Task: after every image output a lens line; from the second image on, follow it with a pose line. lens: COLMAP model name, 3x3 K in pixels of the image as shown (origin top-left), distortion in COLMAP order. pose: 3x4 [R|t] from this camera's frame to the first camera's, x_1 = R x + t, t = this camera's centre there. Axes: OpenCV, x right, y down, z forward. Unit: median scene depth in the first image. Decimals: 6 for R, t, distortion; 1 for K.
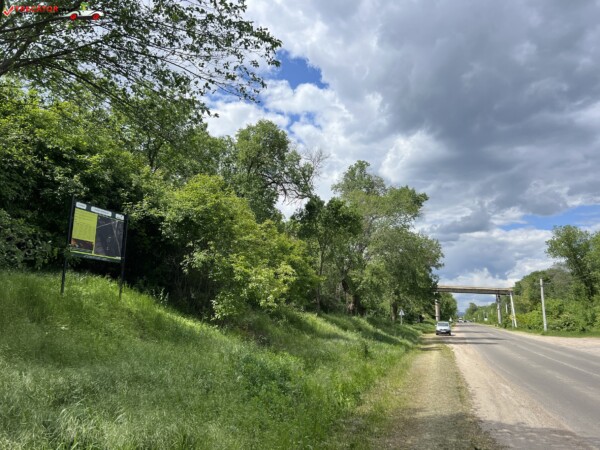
lens RADIAL K [[468.0, 0, 300.0], [0, 468.0, 225.0], [0, 0, 1]] dist [0.118690, -0.002383]
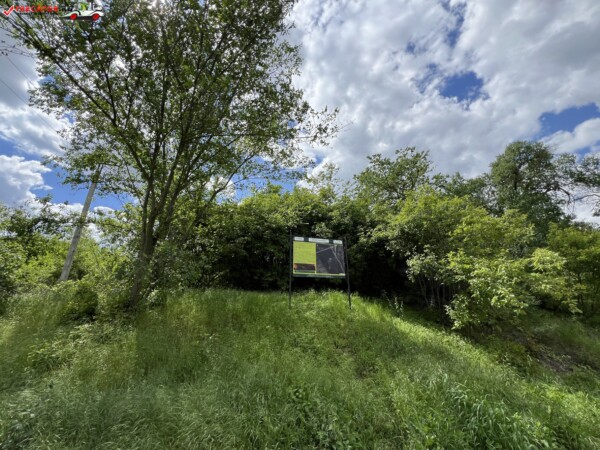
lens RADIAL K [[242.7, 0, 300.0], [0, 242.7, 225.0], [0, 0, 1]] dist [-0.001874, -0.000111]
pose [[0.543642, -0.332797, -0.770519, 0.079865], [0.166321, 0.942541, -0.289748, 0.111127], [0.822673, 0.029366, 0.567756, 0.553766]]
